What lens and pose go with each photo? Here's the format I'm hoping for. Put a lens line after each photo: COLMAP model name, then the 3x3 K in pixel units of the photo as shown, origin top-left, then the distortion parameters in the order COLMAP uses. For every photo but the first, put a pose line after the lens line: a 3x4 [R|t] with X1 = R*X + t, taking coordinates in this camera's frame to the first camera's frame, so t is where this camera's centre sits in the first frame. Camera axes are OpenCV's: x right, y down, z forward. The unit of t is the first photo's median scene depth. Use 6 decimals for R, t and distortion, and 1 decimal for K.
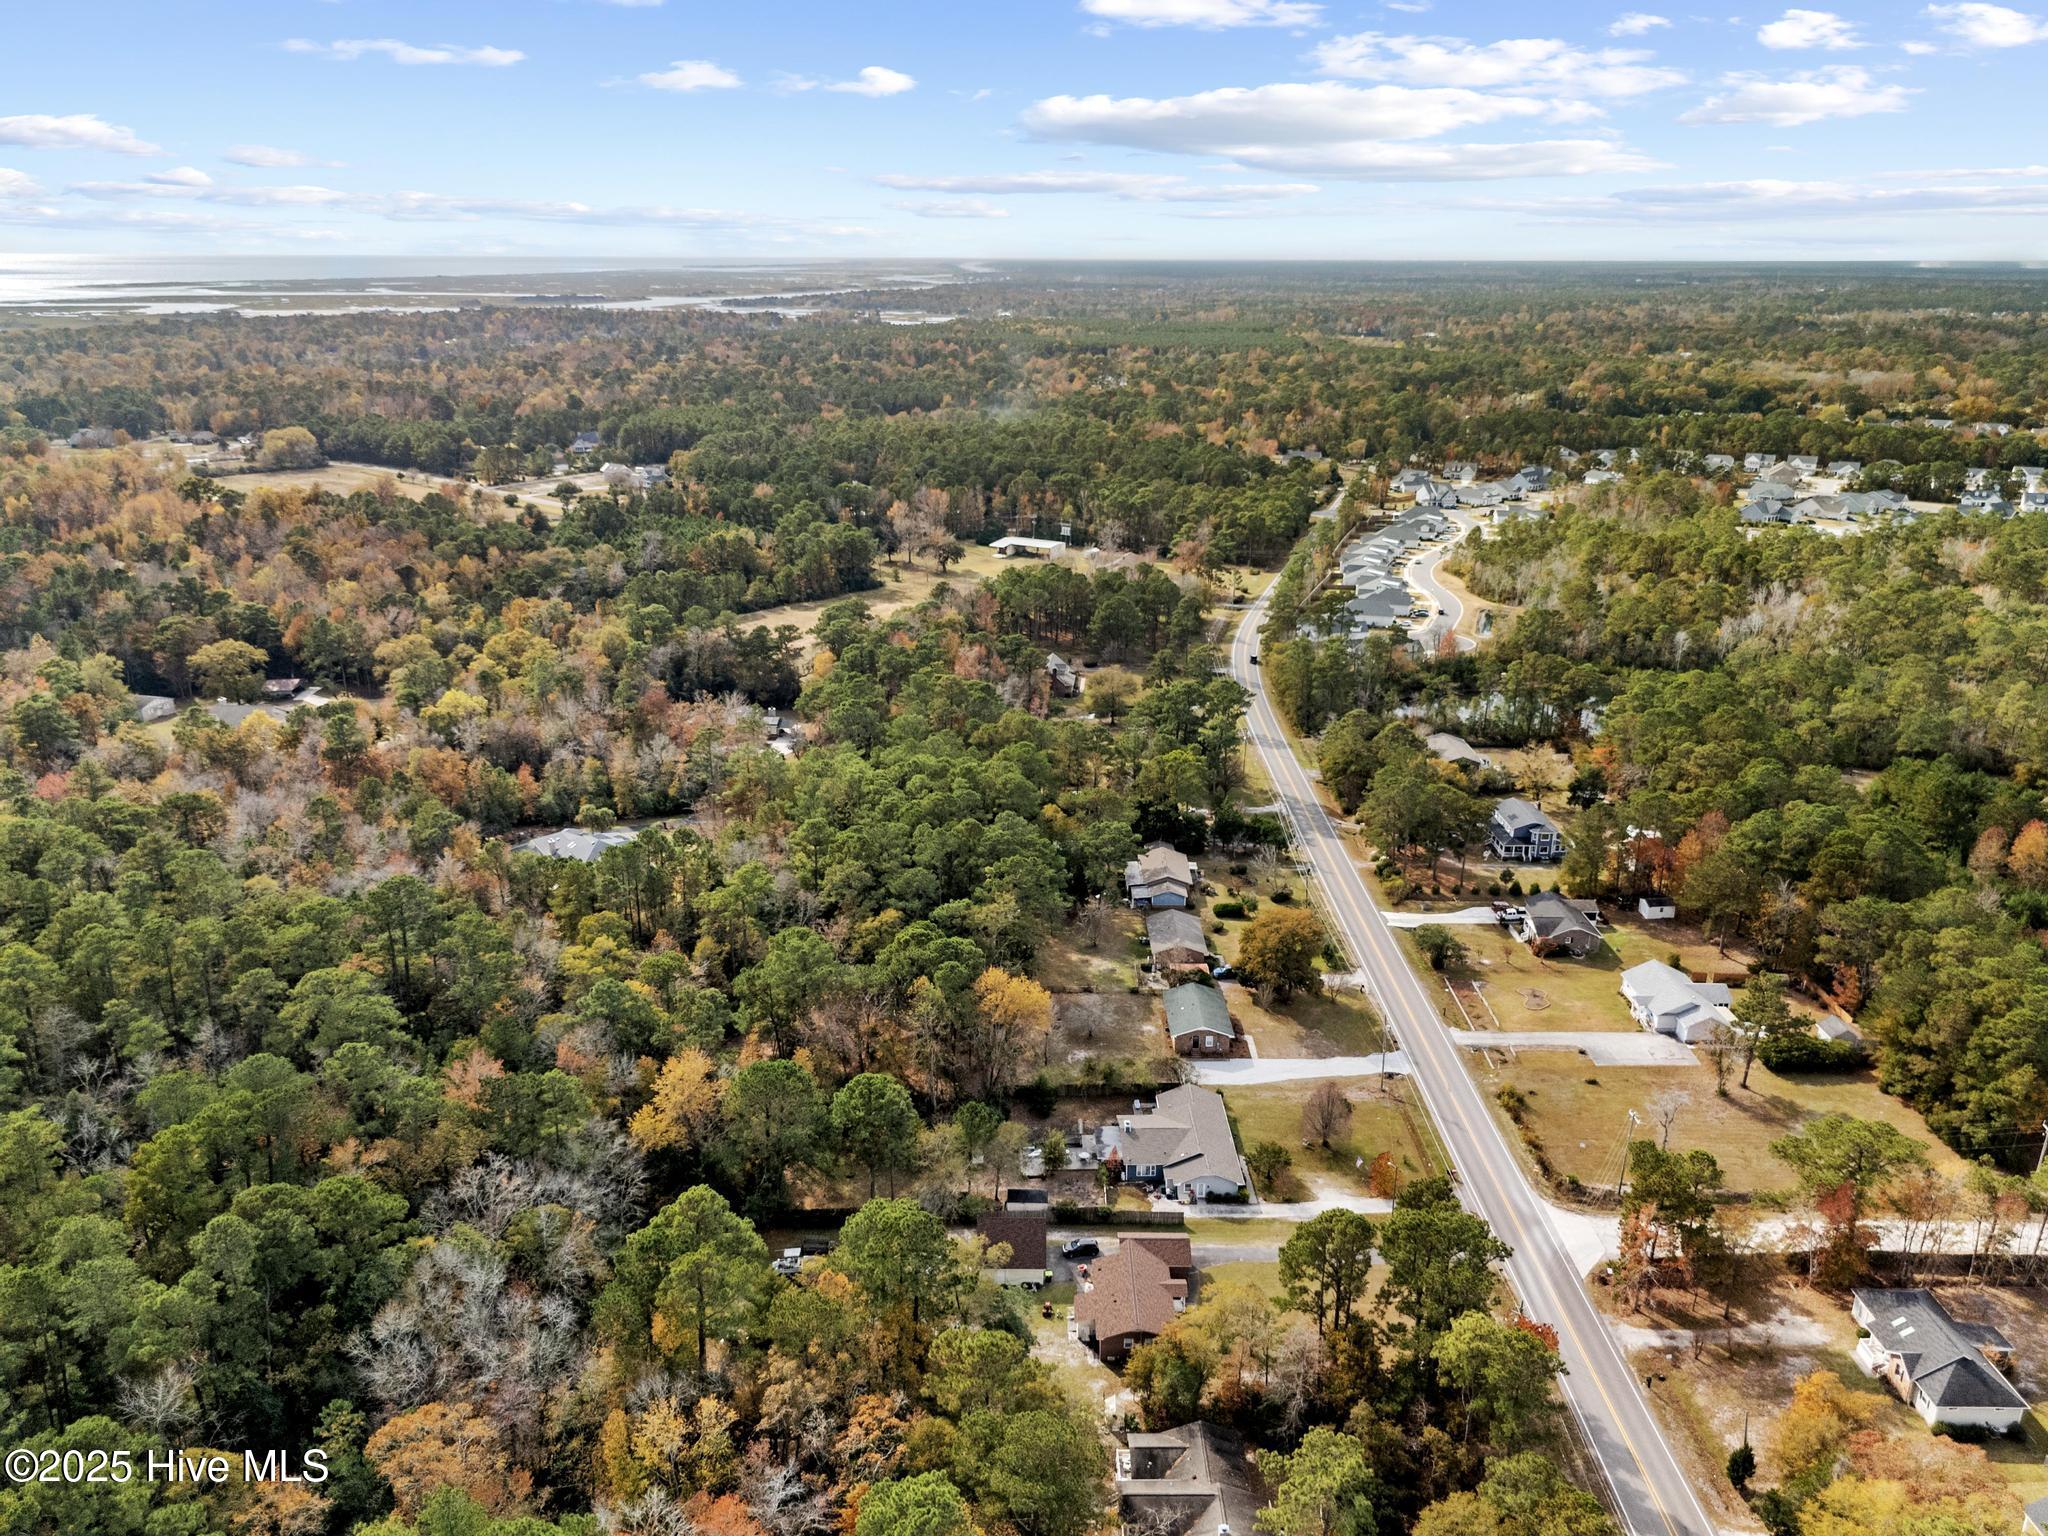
lens RADIAL K [[1615.4, 0, 1024.0], [0, 1615.4, 768.0], [0, 0, 1]] dist [0.004550, -0.000371]
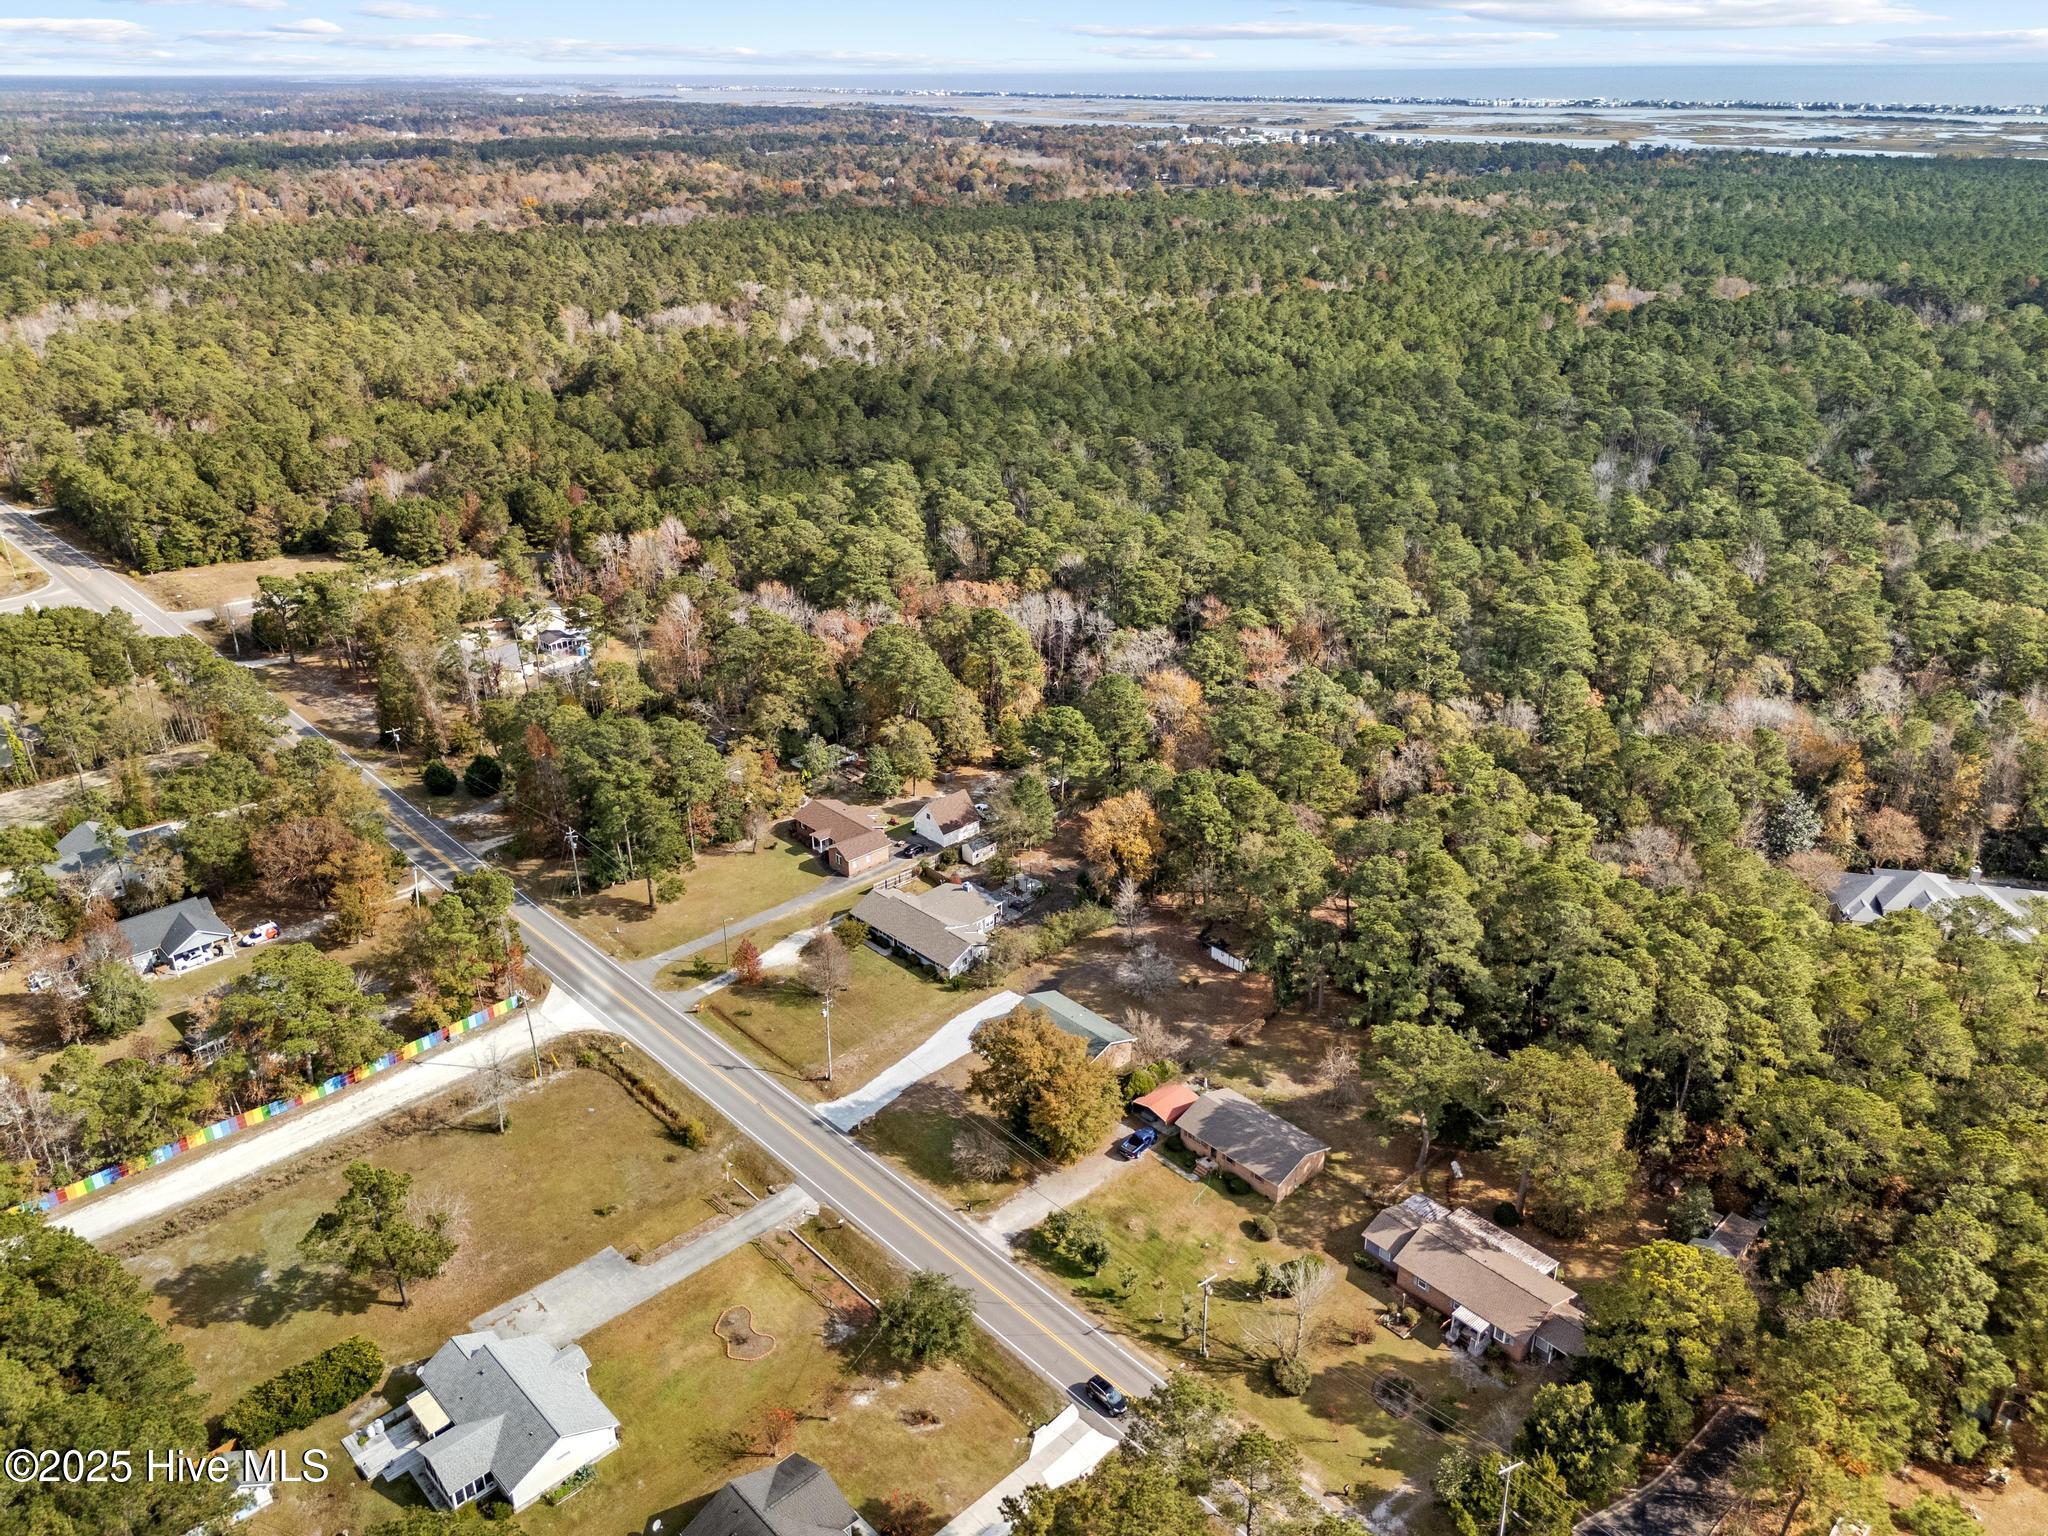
lens RADIAL K [[1518.3, 0, 1024.0], [0, 1518.3, 768.0], [0, 0, 1]] dist [0.060359, -0.057238]
pose [[-0.726330, 0.274554, -0.630131, 0.515778], [-0.220145, 0.775544, 0.591665, -0.368575], [0.651138, 0.568464, -0.502859, 1.167704]]
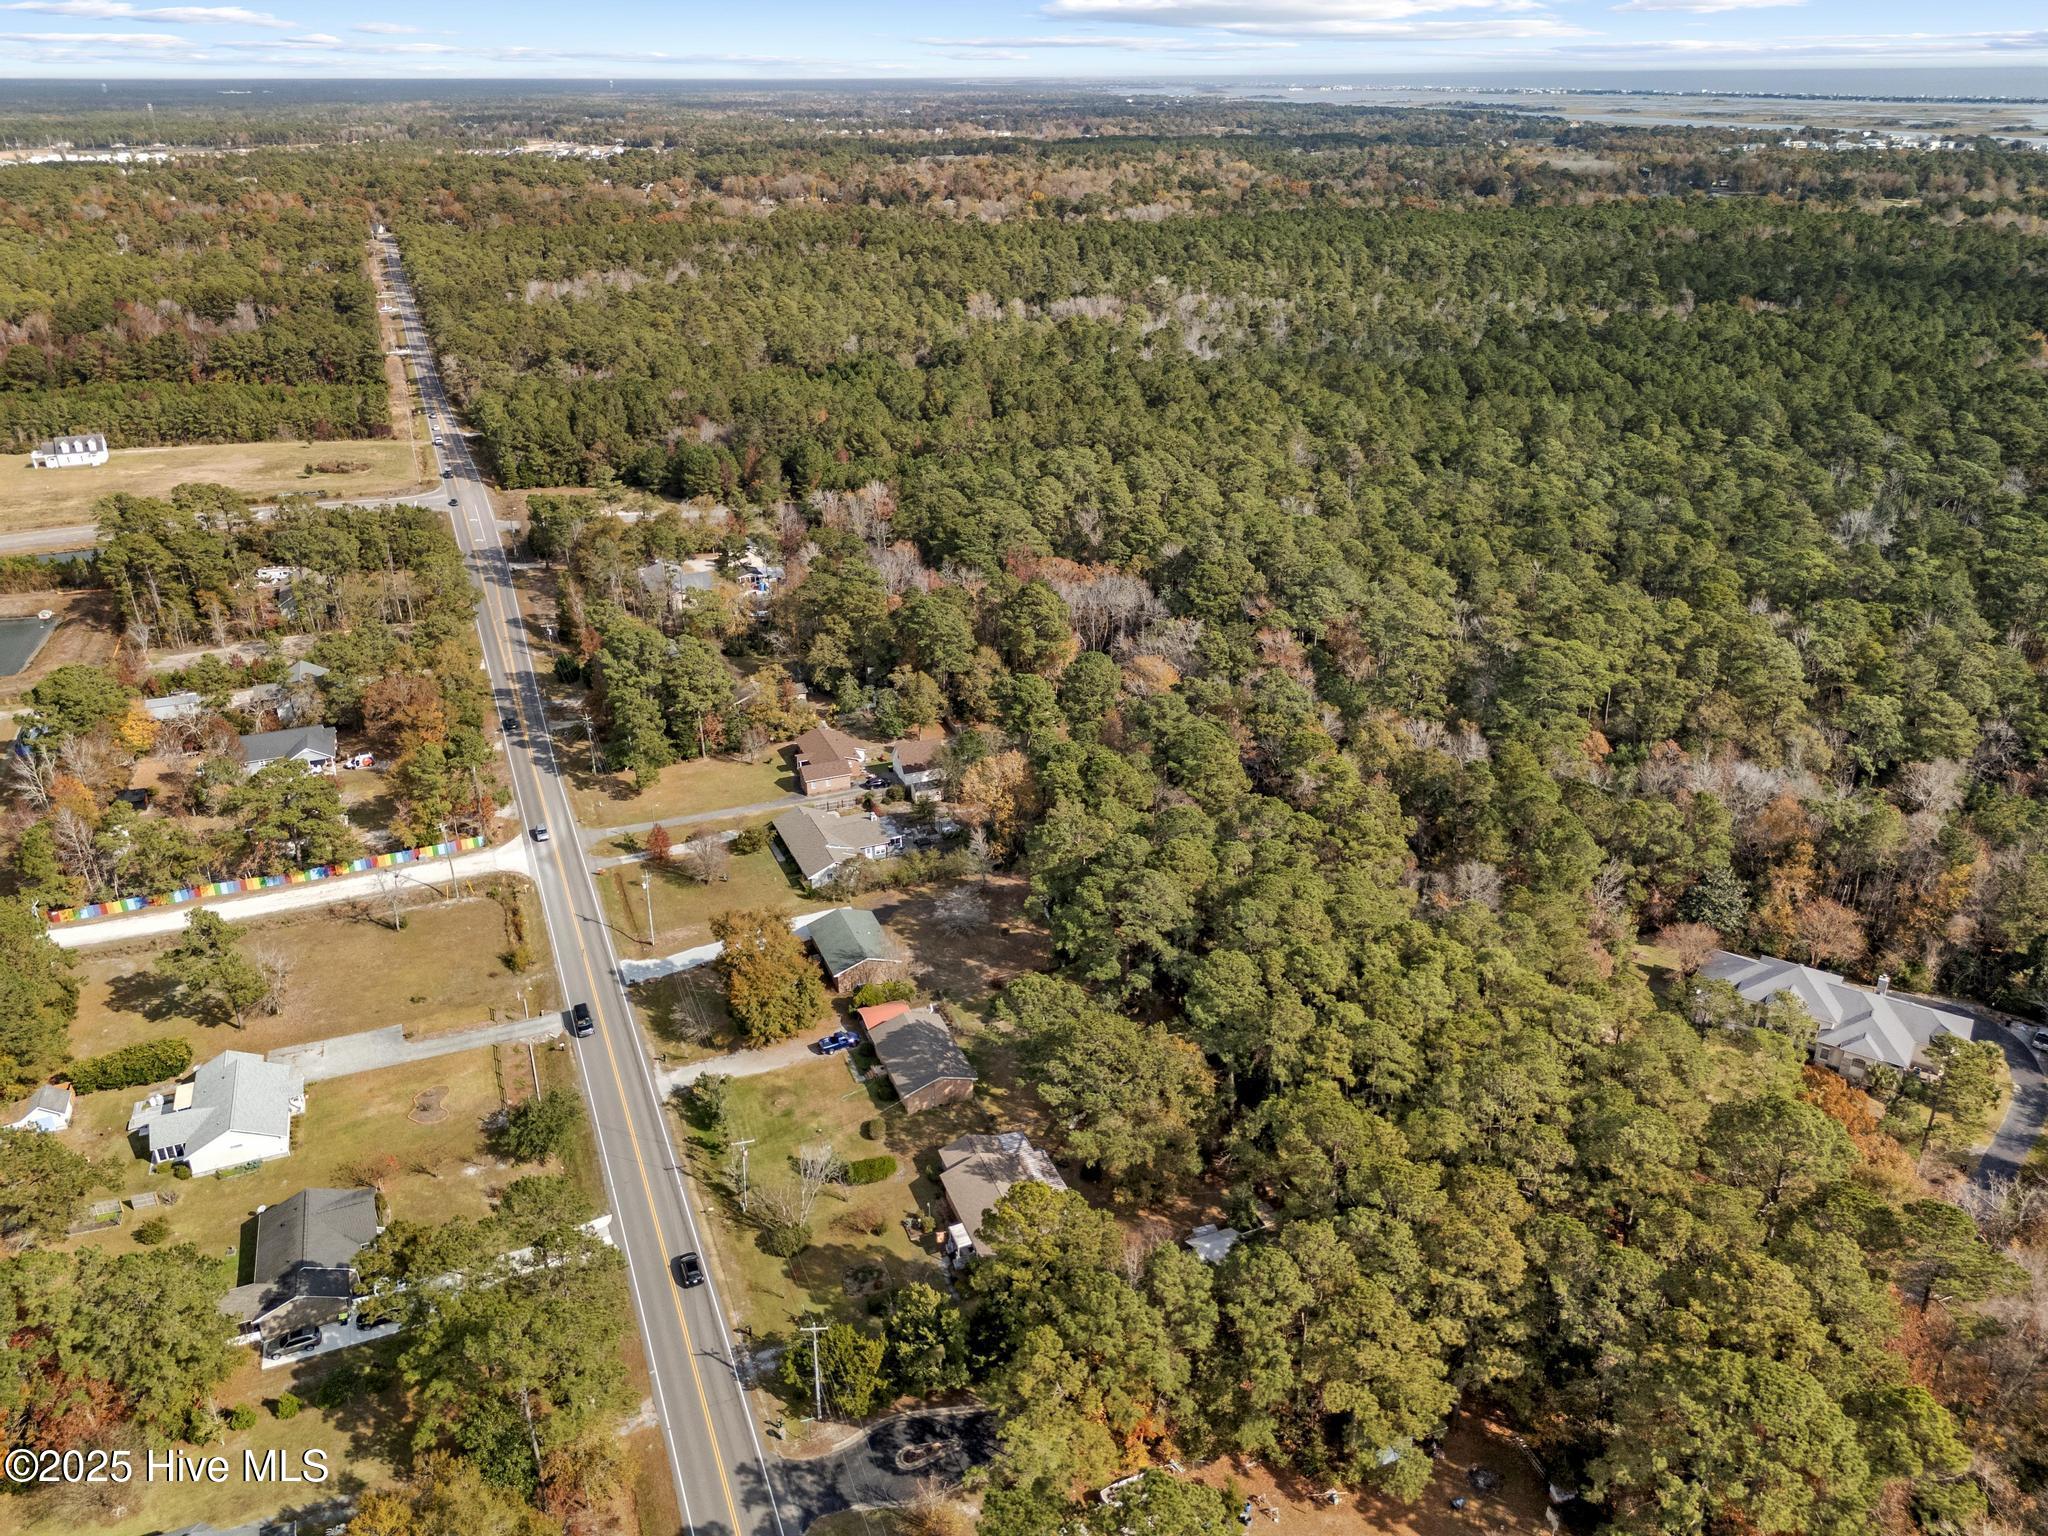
lens RADIAL K [[1518.3, 0, 1024.0], [0, 1518.3, 768.0], [0, 0, 1]] dist [0.060359, -0.057238]
pose [[-0.926677, 0.145084, -0.346729, 0.268658], [-0.126691, 0.747941, 0.651562, -0.452483], [0.353864, 0.647715, -0.674719, 1.397072]]
